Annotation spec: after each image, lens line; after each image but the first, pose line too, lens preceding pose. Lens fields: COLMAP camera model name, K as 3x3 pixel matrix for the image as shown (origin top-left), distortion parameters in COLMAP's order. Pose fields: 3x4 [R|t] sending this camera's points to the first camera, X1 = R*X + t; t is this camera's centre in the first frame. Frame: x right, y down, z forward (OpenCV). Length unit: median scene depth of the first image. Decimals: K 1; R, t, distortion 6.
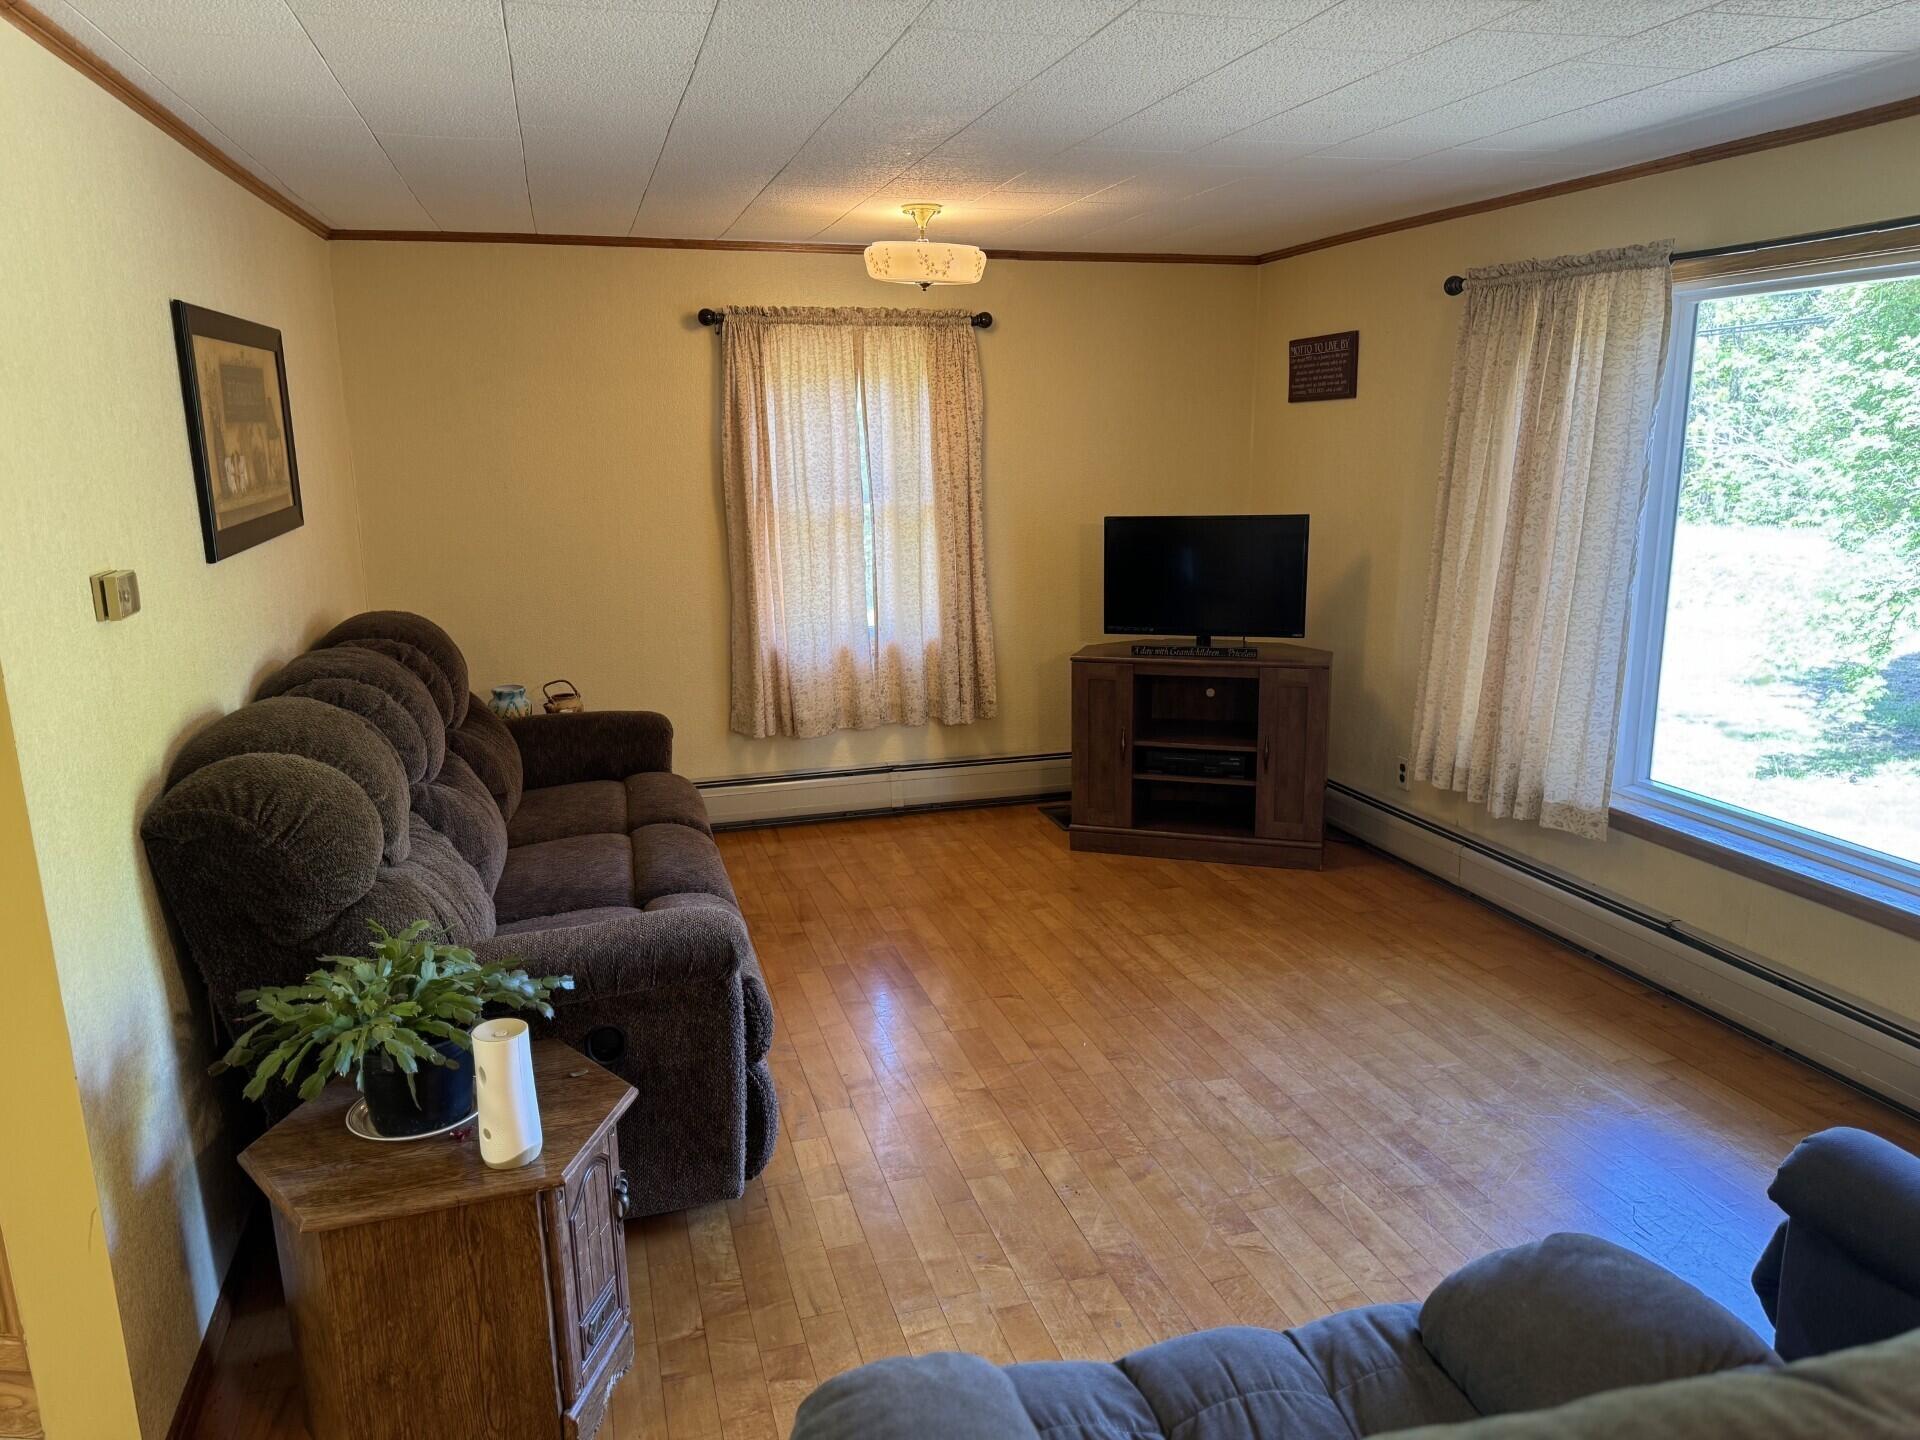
lens RADIAL K [[1360.8, 0, 960.0], [0, 1360.8, 720.0], [0, 0, 1]] dist [0.170852, -0.257875]
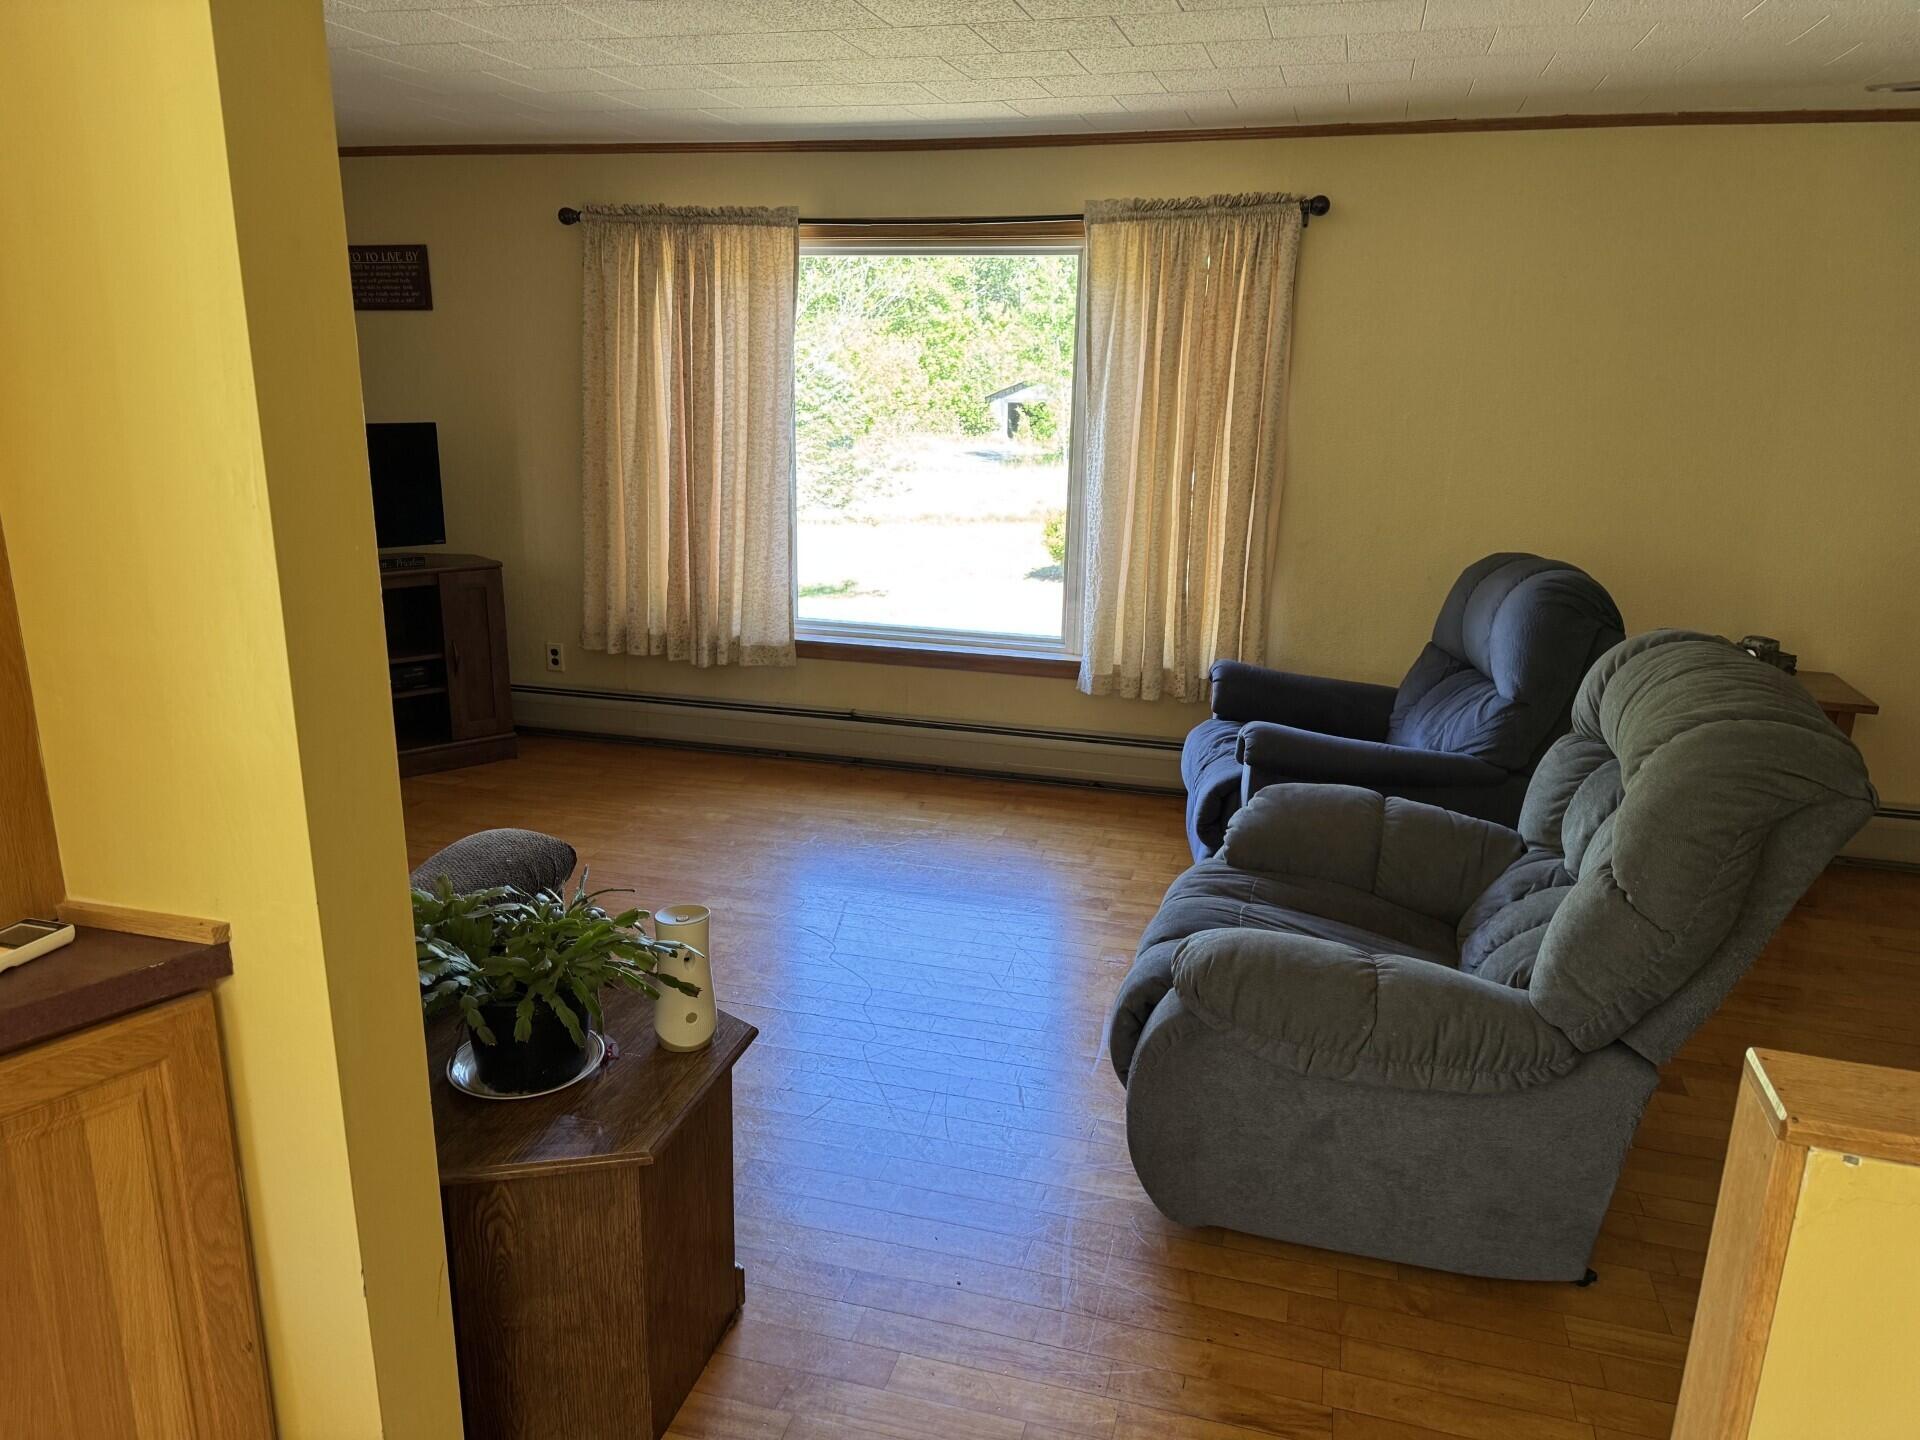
lens RADIAL K [[1360.8, 0, 960.0], [0, 1360.8, 720.0], [0, 0, 1]] dist [0.170852, -0.257875]
pose [[0.541915, -0.192975, 0.817978, -0.508893], [0.153490, 0.979638, 0.129426, -0.007021], [-0.826298, 0.055414, 0.560500, 0.128313]]
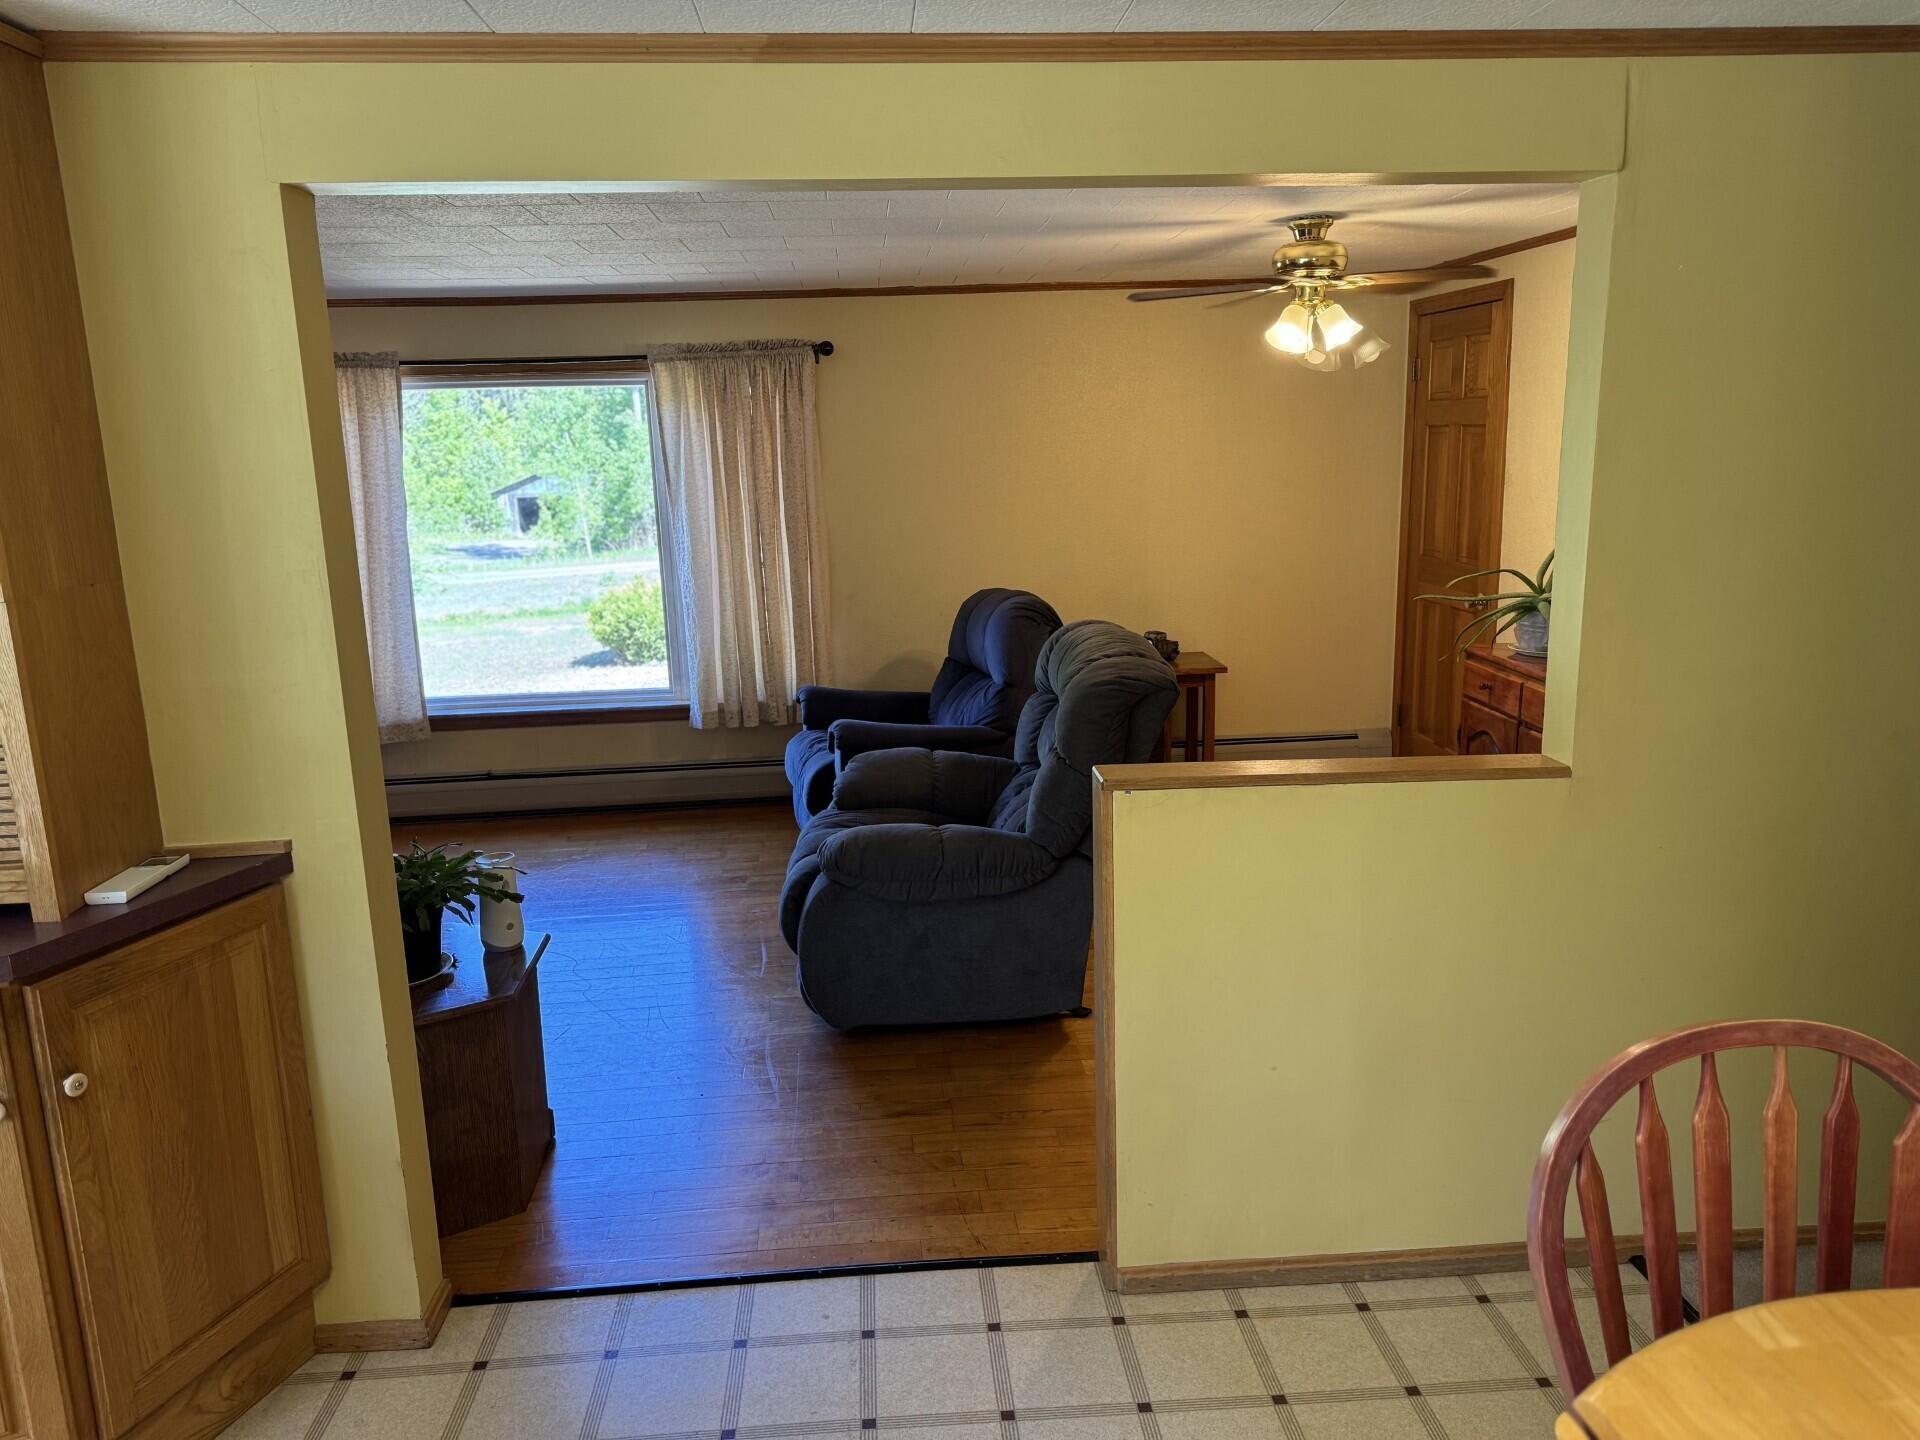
lens RADIAL K [[1360.8, 0, 960.0], [0, 1360.8, 720.0], [0, 0, 1]] dist [0.170852, -0.257875]
pose [[0.224183, -0.189748, 0.955896, -0.813229], [0.234654, 0.962514, 0.136029, -0.003167], [-0.945875, 0.193810, 0.260305, 0.049625]]
